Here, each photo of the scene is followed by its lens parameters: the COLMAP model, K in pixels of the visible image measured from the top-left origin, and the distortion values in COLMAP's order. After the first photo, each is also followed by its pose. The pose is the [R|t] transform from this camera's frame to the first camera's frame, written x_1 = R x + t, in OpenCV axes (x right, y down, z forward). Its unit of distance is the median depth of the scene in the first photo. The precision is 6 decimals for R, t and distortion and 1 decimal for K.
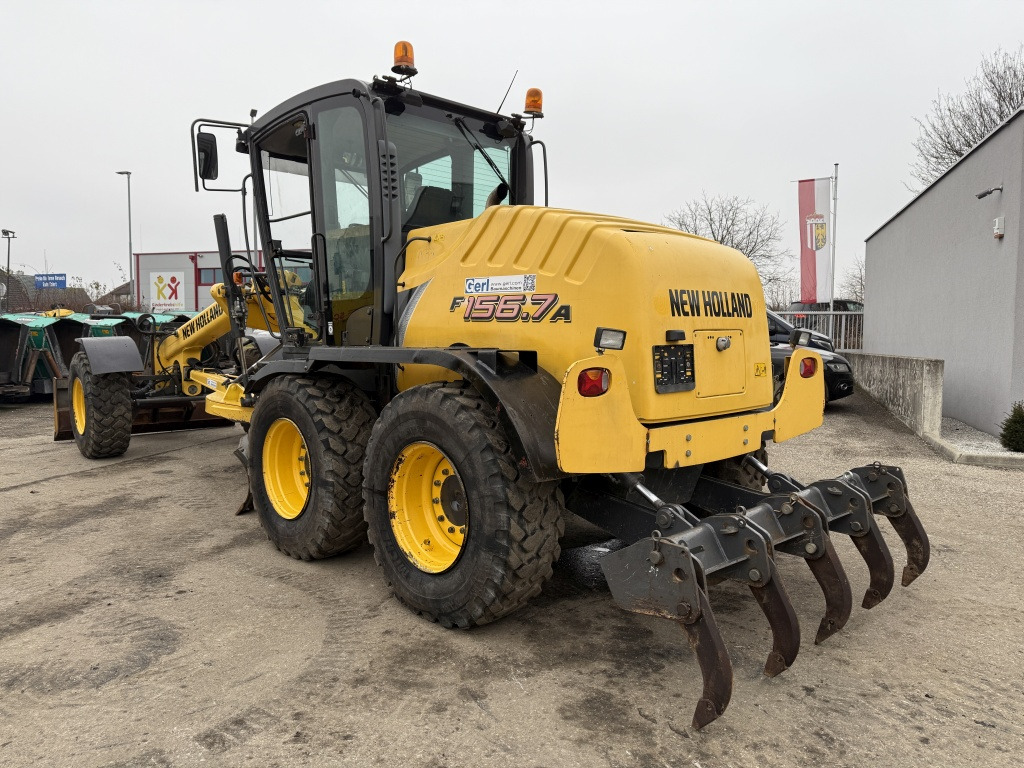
lens RADIAL K [[709.5, 0, 508.8], [0, 709.5, 374.1], [0, 0, 1]] dist [0.061862, -0.068817]
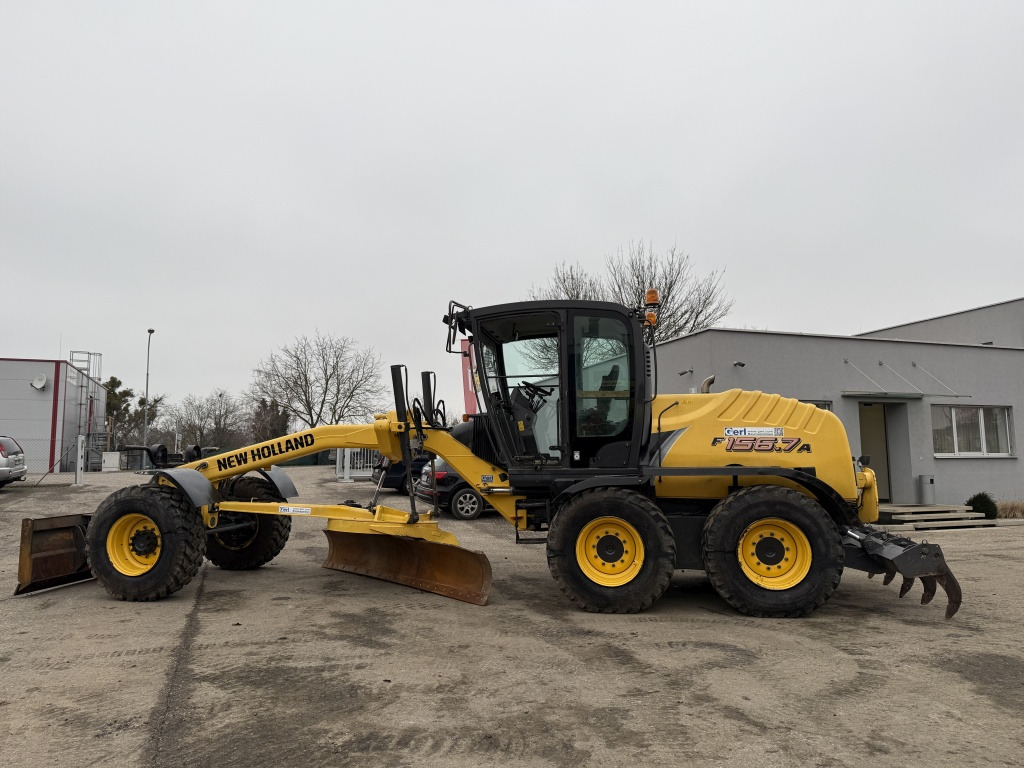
lens RADIAL K [[709.5, 0, 507.3], [0, 709.5, 385.0], [0, 0, 1]] dist [0.061862, -0.068817]
pose [[0.802241, 0.053000, 0.594643, -1.696475], [0.043616, 0.988186, -0.146919, -0.001424], [-0.595405, 0.143801, 0.790452, -0.107933]]
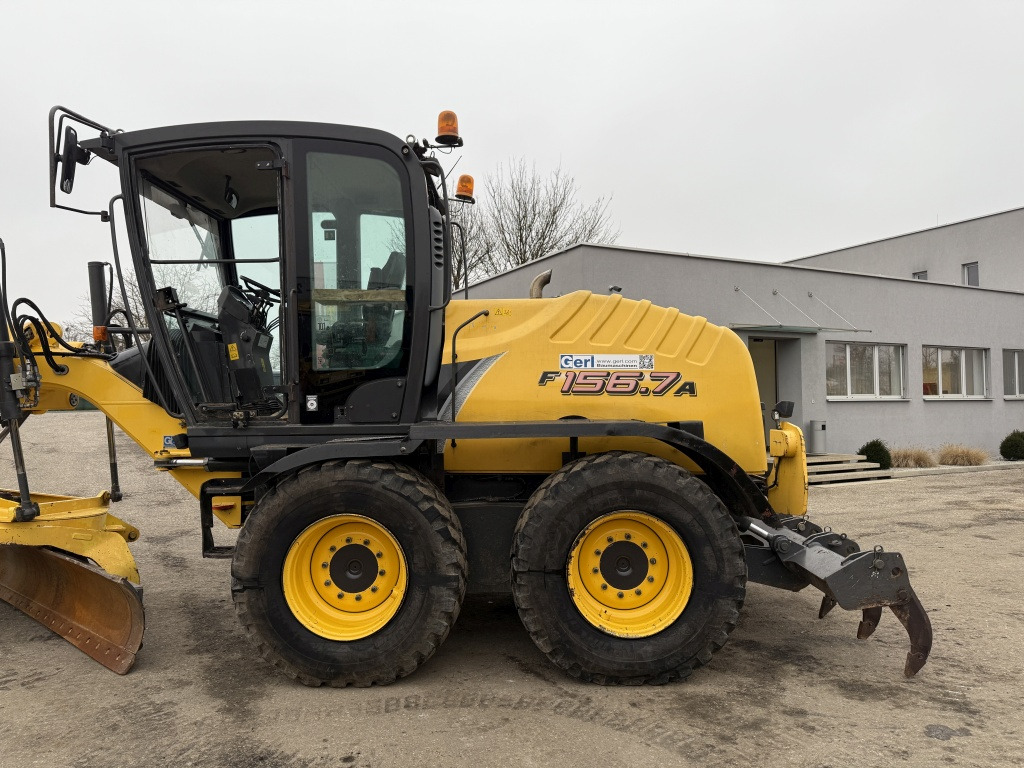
lens RADIAL K [[709.5, 0, 507.8], [0, 709.5, 376.5], [0, 0, 1]] dist [0.061862, -0.068817]
pose [[0.708044, 0.014137, 0.706027, -0.934689], [0.051404, 0.996115, -0.071496, -0.033372], [-0.704295, 0.086915, 0.704567, 0.343187]]
